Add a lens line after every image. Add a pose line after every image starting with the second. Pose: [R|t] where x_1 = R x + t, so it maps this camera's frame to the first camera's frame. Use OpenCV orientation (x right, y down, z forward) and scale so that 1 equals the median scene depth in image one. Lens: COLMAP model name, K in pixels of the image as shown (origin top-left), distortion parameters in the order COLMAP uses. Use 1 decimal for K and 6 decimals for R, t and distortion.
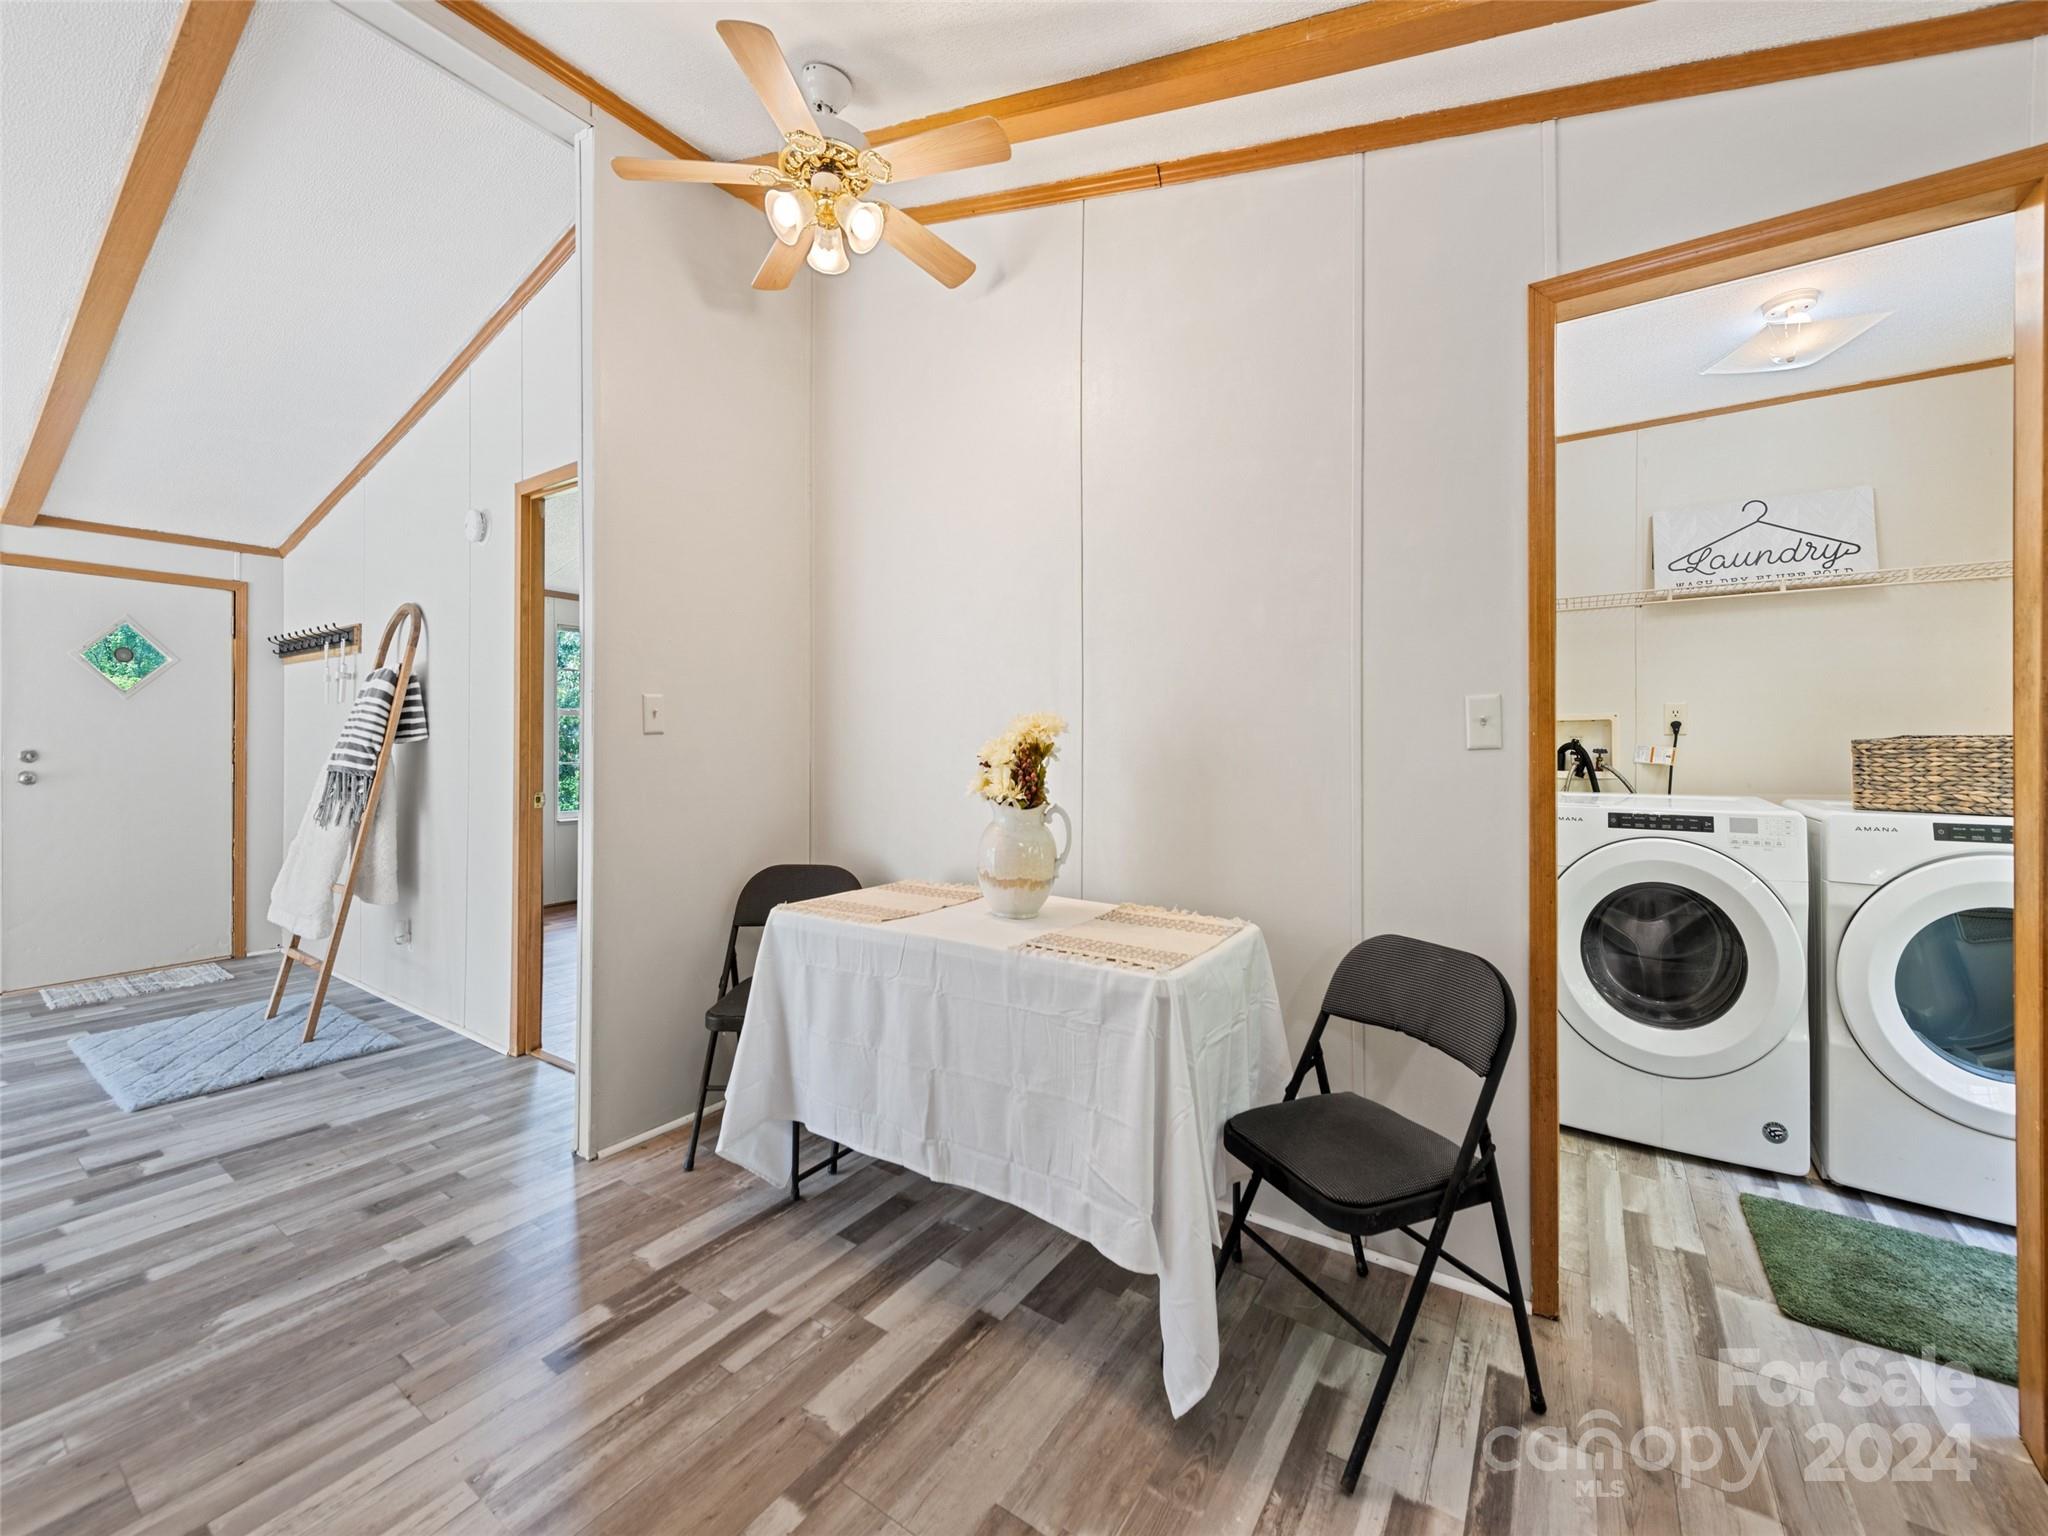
lens RADIAL K [[814.0, 0, 1018.9], [0, 814.0, 752.3], [0, 0, 1]] dist [-0.002657, -0.000155]
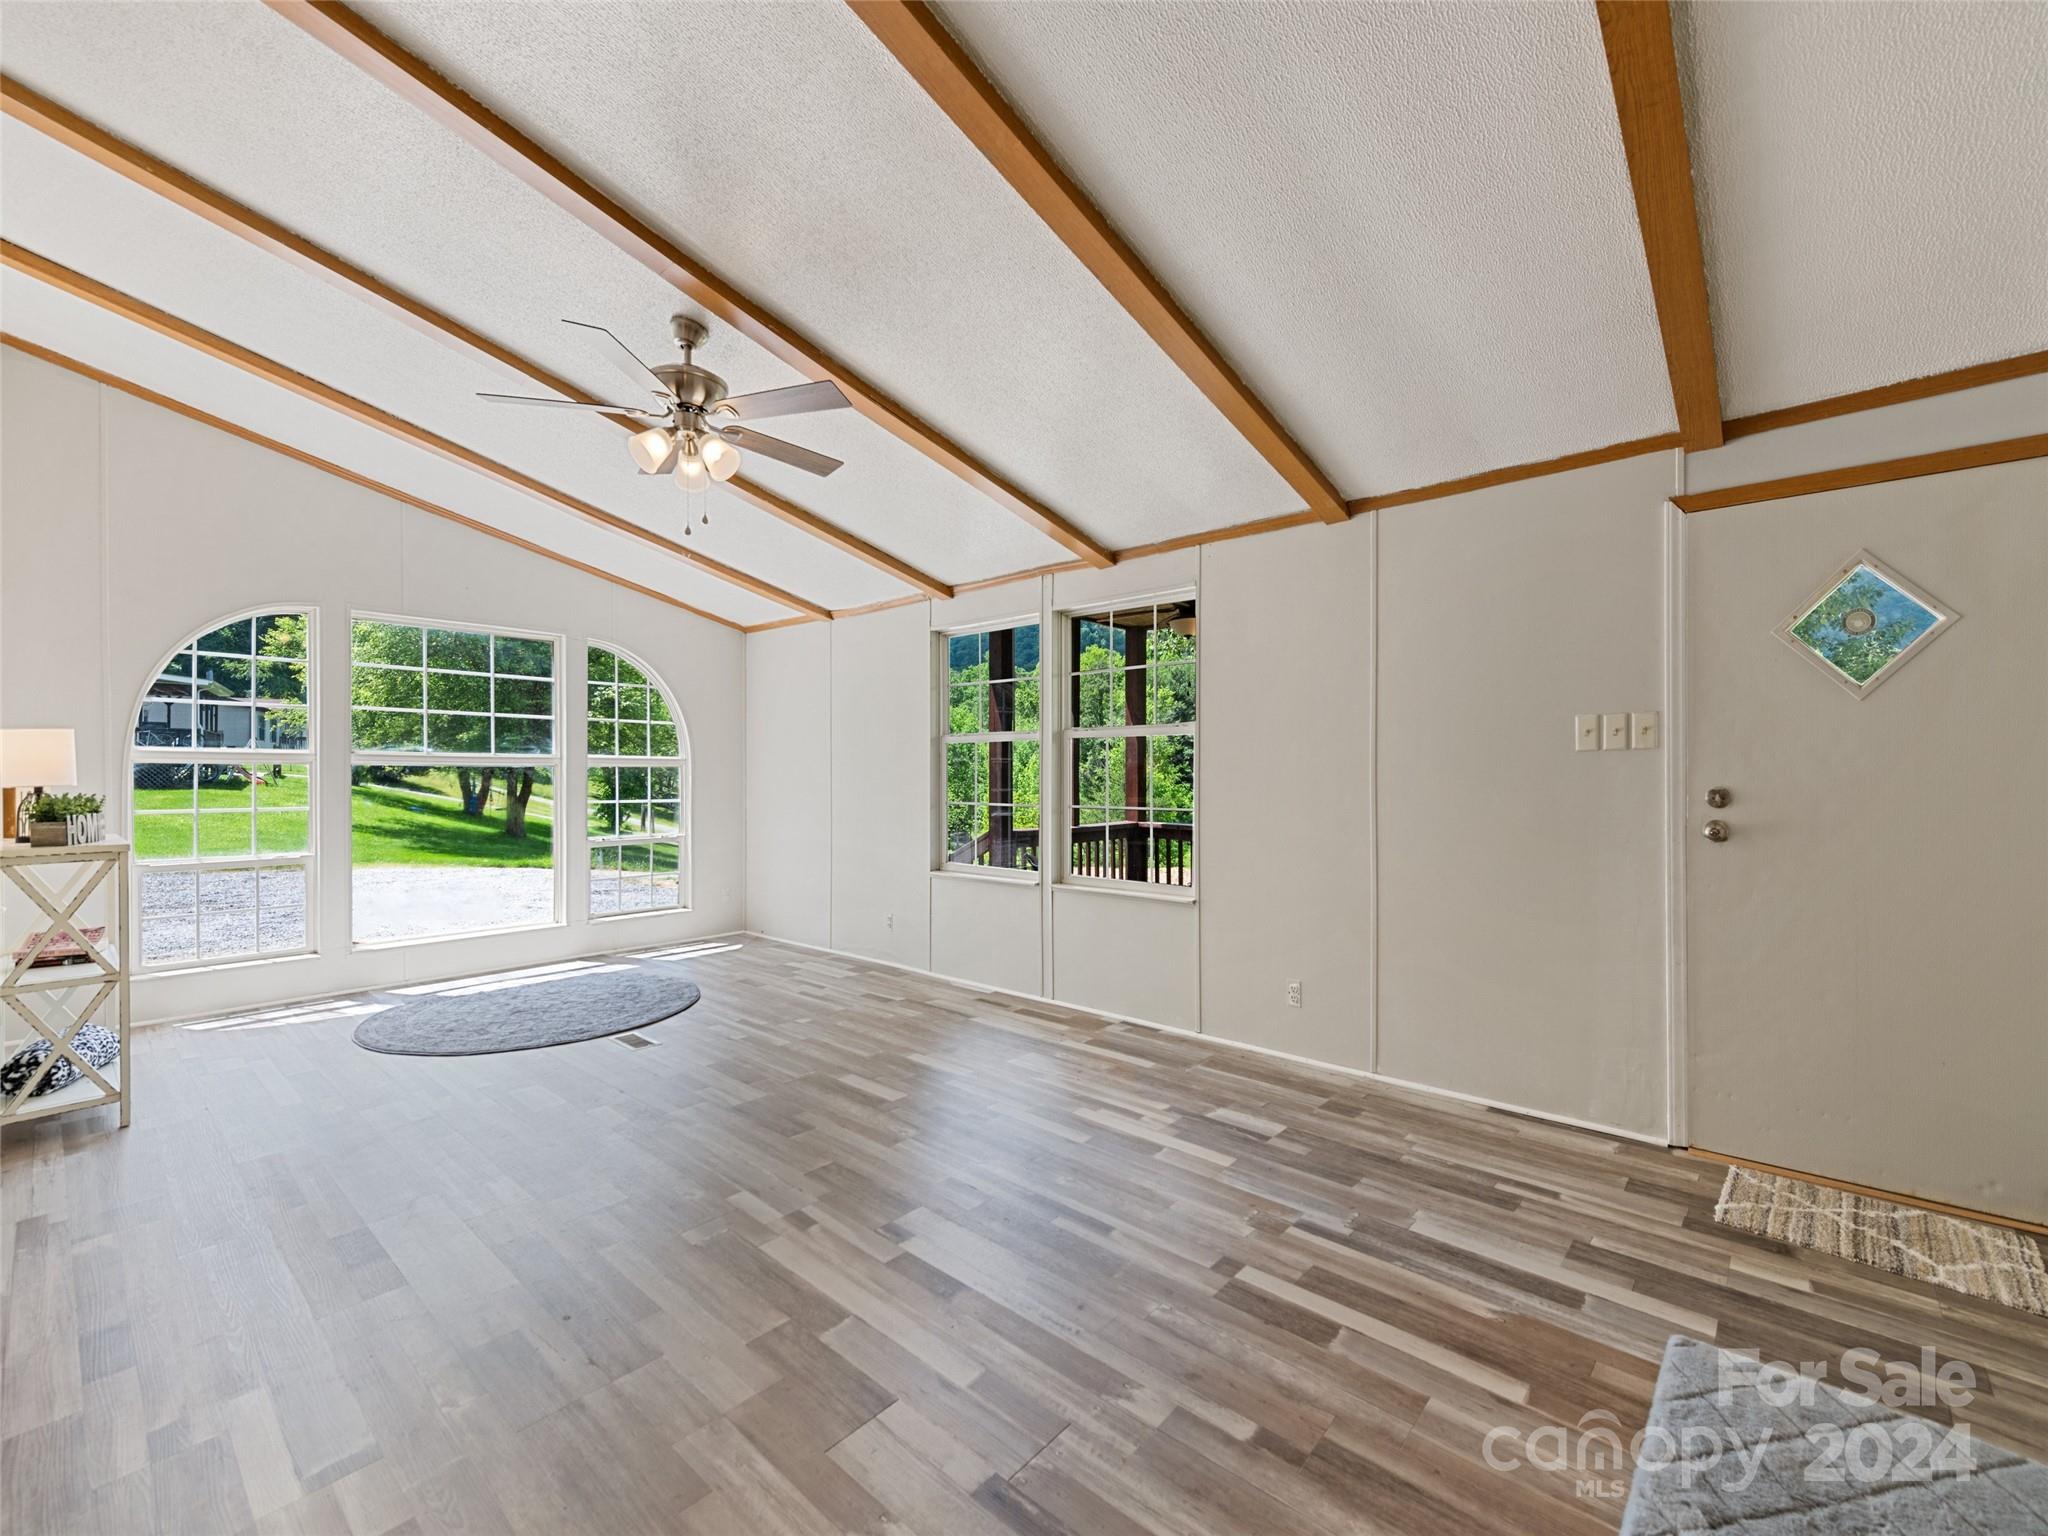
lens RADIAL K [[875.3, 0, 1018.3], [0, 875.3, 772.0], [0, 0, 1]] dist [0.002124, 0.000295]
pose [[-0.136777, -0.009992, -0.990551, -0.444130], [-0.002959, 0.999949, -0.009678, -0.007524], [0.990597, 0.001608, -0.136800, 0.536822]]
